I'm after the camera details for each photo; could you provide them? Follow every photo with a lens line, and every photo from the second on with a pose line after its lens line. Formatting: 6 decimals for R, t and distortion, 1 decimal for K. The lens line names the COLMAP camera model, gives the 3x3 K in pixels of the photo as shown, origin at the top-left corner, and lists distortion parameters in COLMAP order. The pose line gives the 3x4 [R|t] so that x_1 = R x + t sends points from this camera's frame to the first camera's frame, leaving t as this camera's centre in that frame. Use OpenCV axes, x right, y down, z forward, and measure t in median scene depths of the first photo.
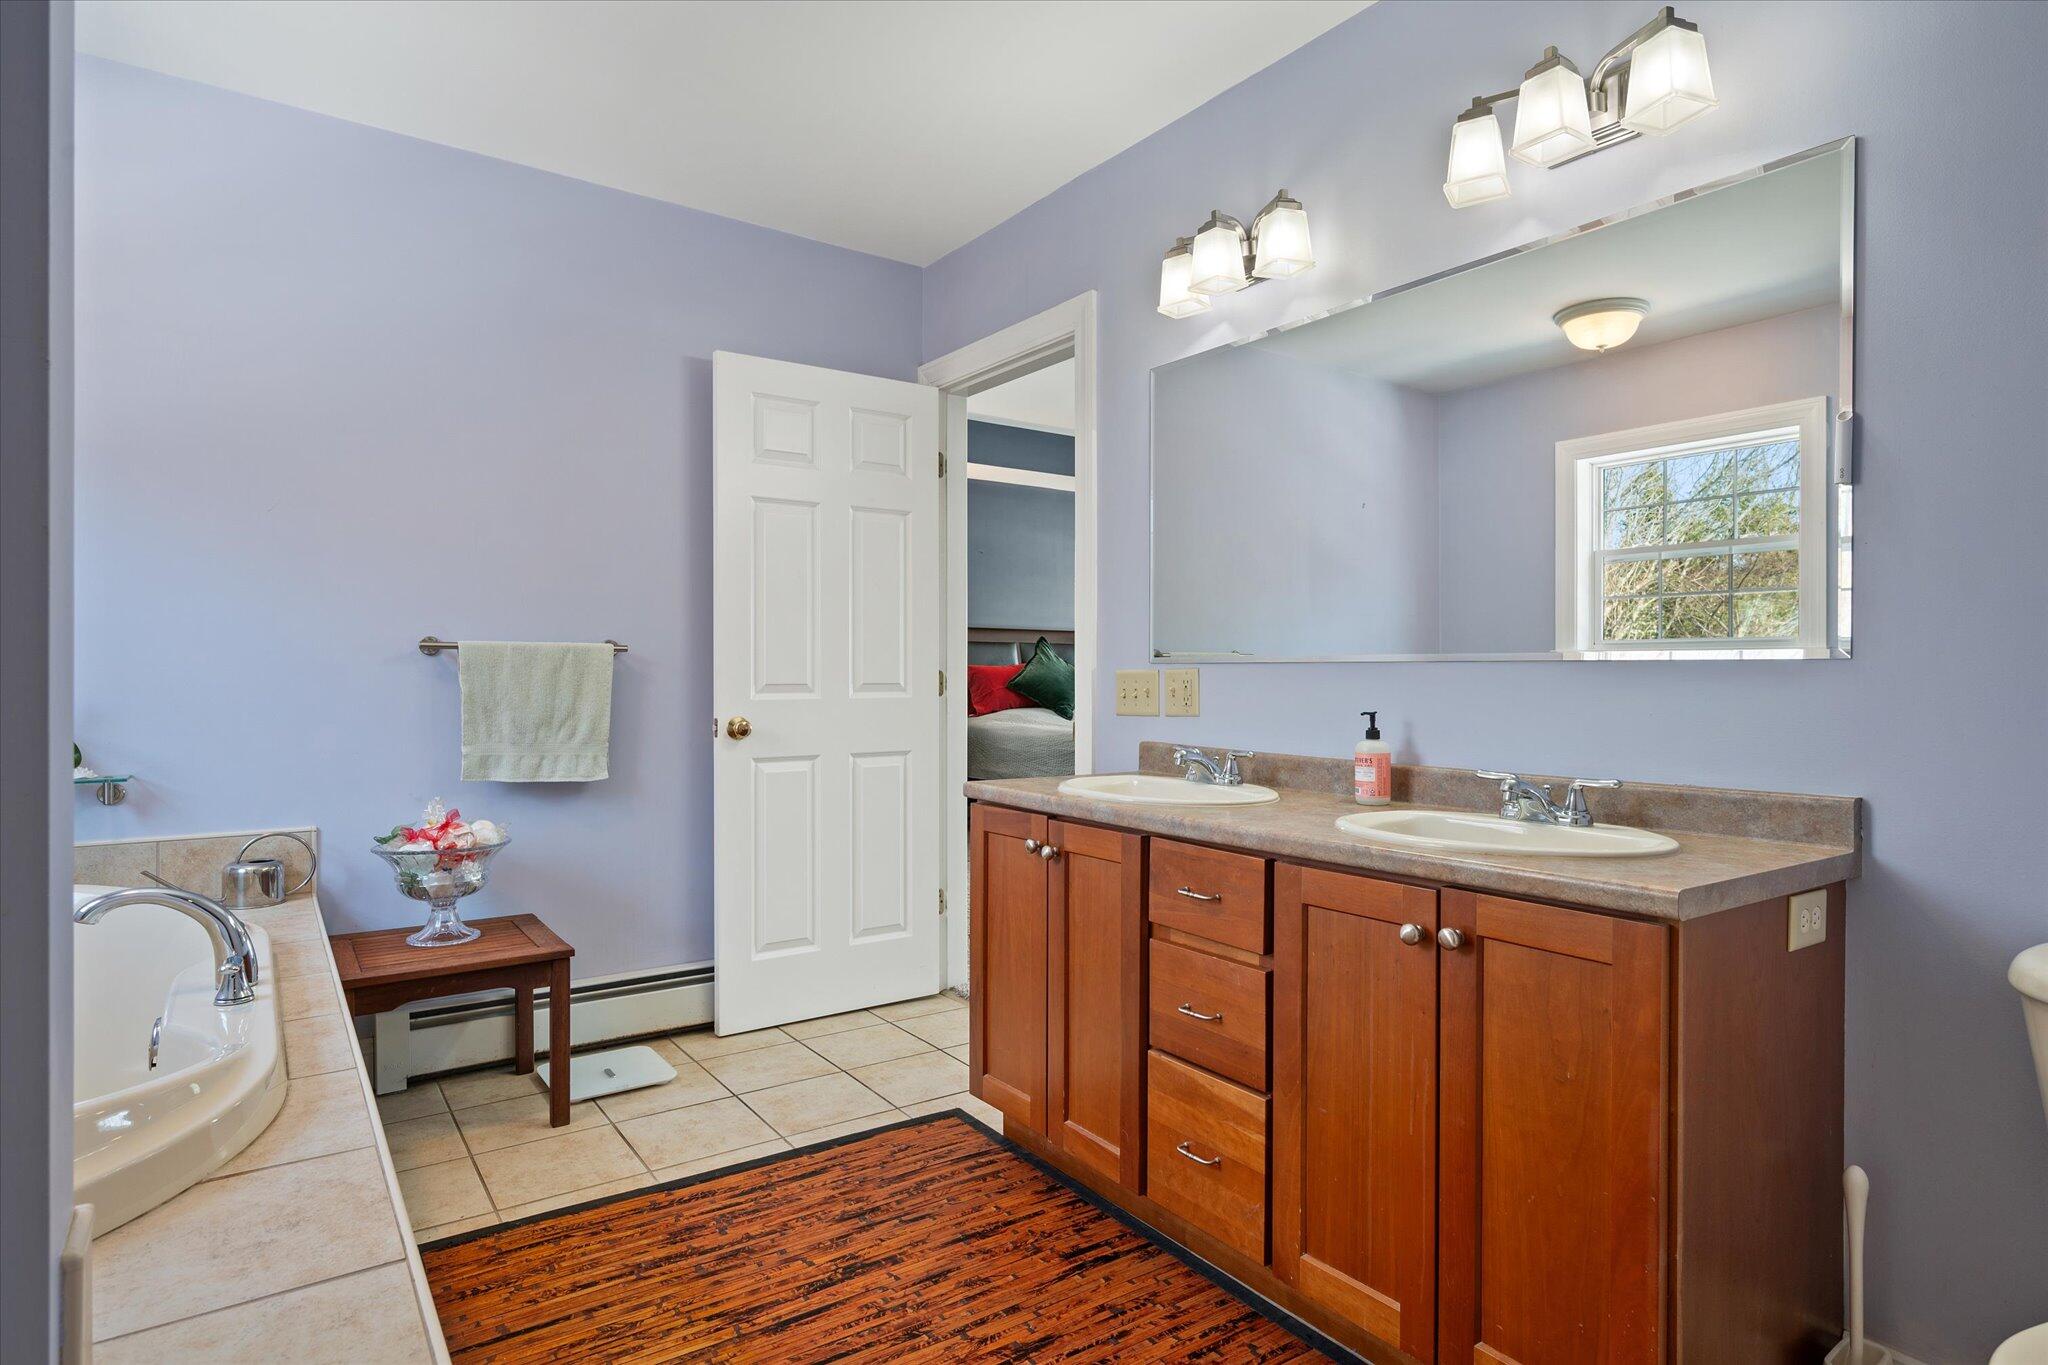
lens RADIAL K [[1087.8, 0, 1025.2], [0, 1087.8, 685.5], [0, 0, 1]] dist [-0.000786, -0.000174]
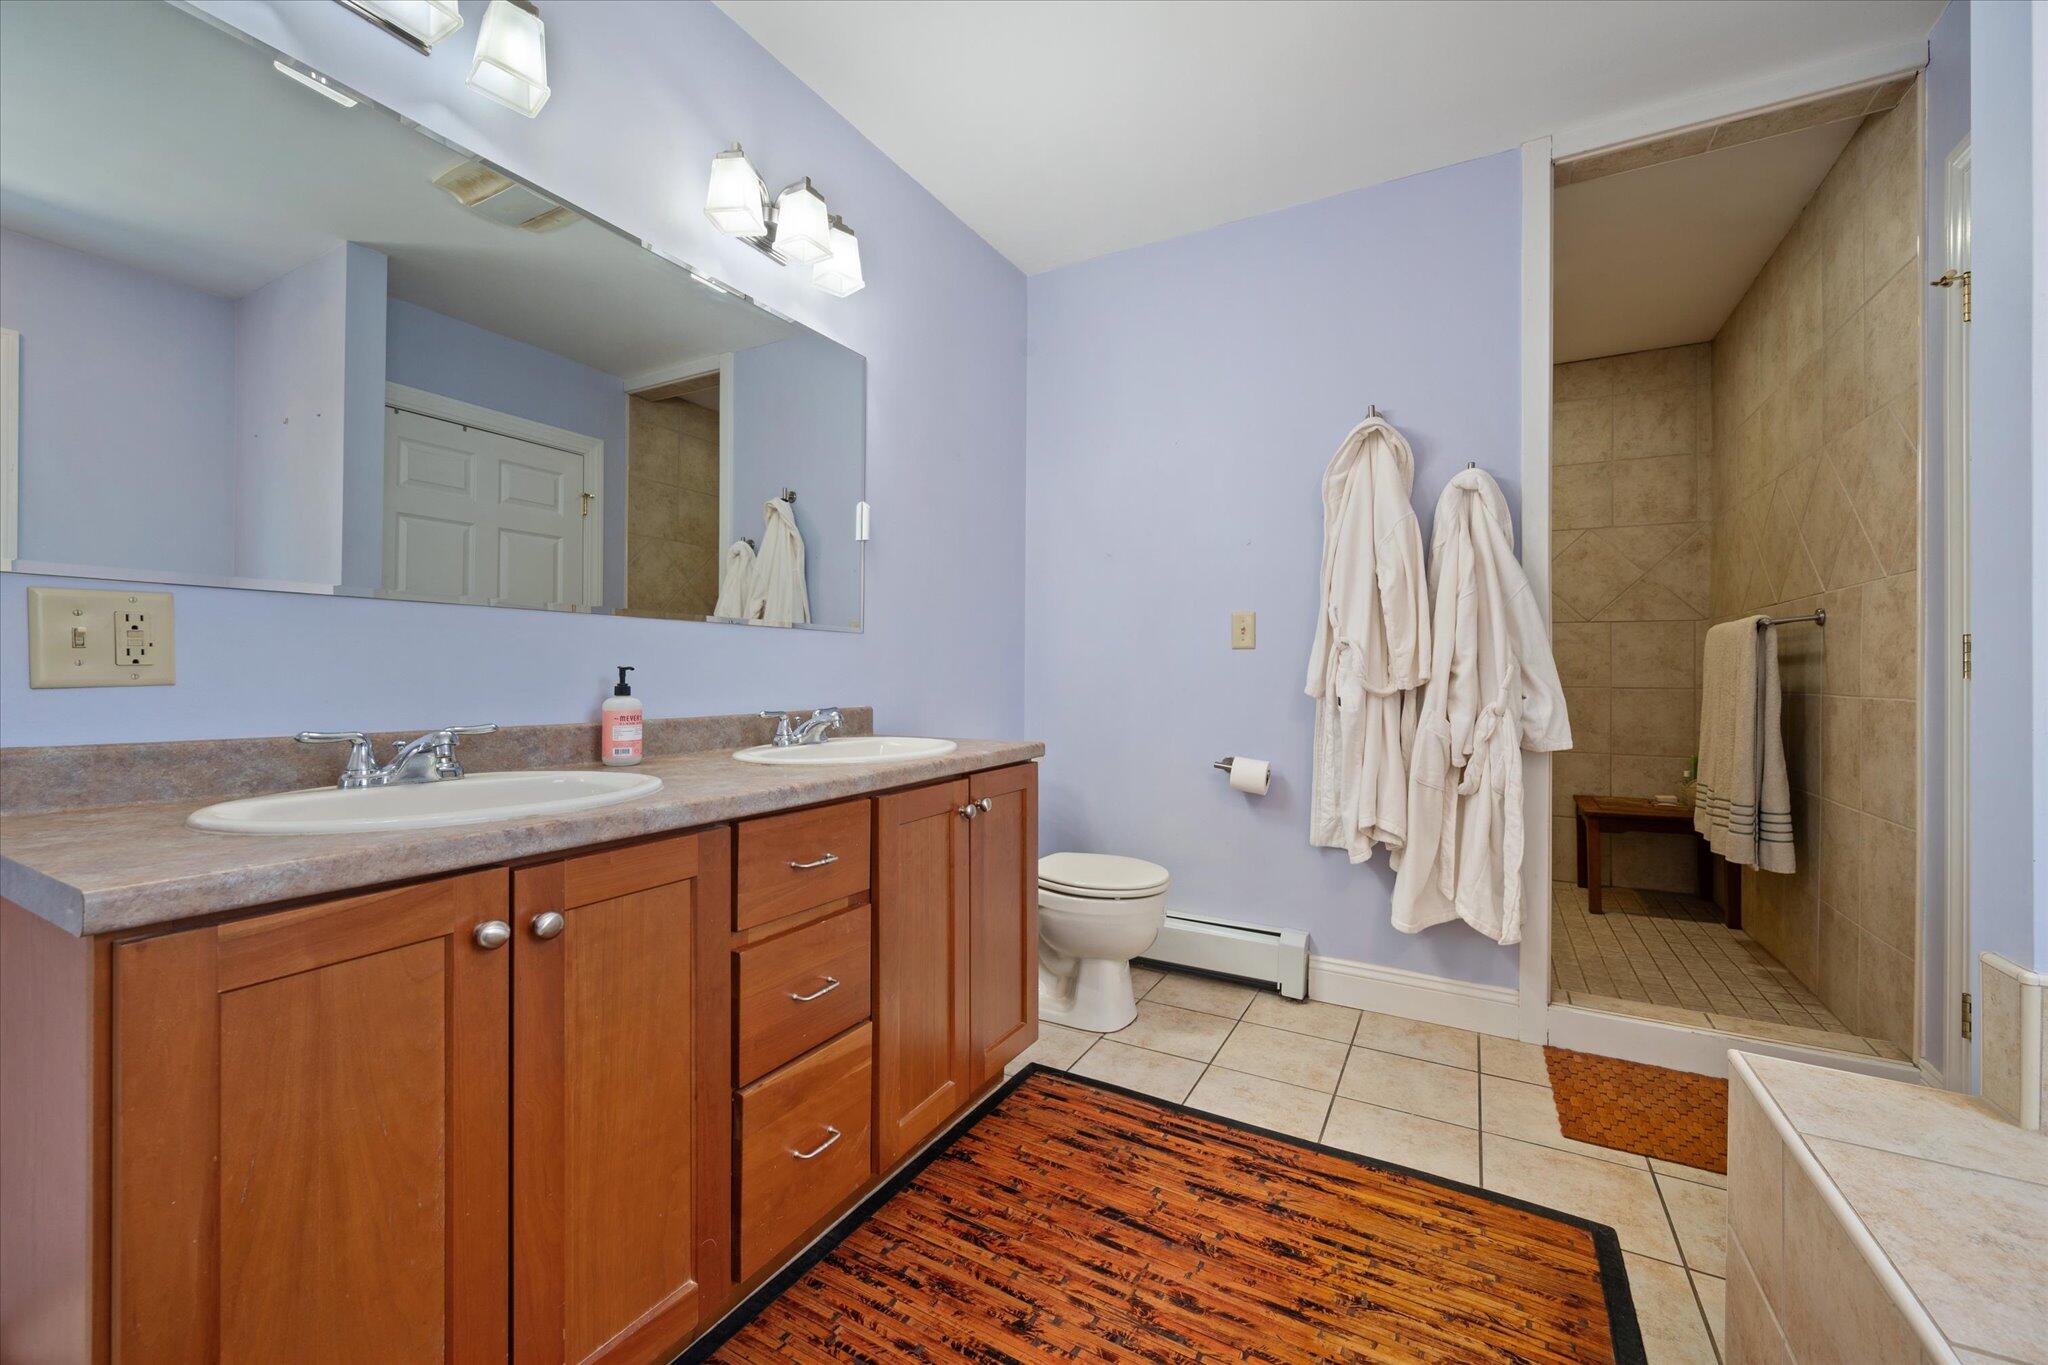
lens RADIAL K [[806.3, 0, 1029.5], [0, 806.3, 667.6], [0, 0, 1]] dist [-0.001178, -0.000196]
pose [[-0.419949, -0.003541, 0.907541, -0.504773], [-0.001625, 0.999994, 0.003150, 0.023976], [-0.907546, -0.000152, -0.419952, 1.061005]]
